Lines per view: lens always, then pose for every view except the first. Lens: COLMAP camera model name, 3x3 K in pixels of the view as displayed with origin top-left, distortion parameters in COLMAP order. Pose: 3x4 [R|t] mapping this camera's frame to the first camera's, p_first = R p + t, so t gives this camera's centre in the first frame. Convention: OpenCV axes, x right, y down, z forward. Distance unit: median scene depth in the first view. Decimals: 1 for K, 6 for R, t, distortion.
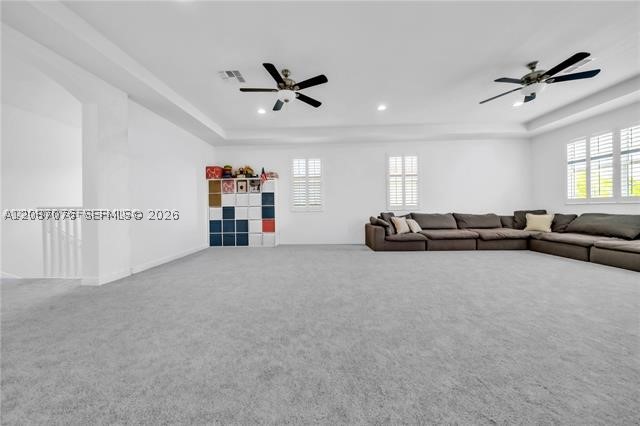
lens RADIAL K [[228.5, 0, 320.0], [0, 228.5, 213.0], [0, 0, 1]] dist [-0.001521, -0.000106]
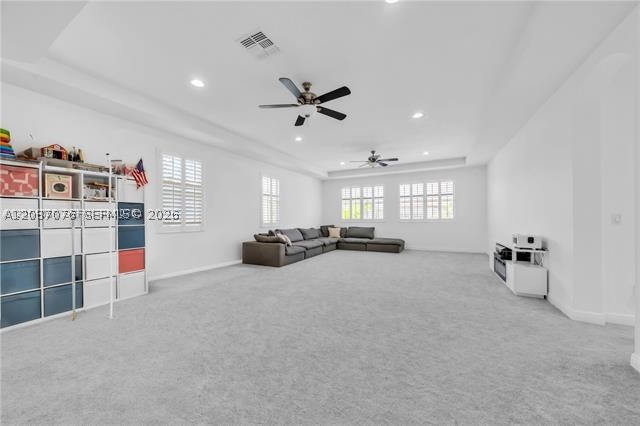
lens RADIAL K [[228.8, 0, 320.5], [0, 228.8, 225.0], [0, 0, 1]] dist [0.001126, 0.000014]
pose [[0.422762, -0.018592, 0.906050, -0.561411], [0.012736, 0.999813, 0.014574, -0.036806], [-0.906151, 0.005378, 0.422920, 0.332282]]
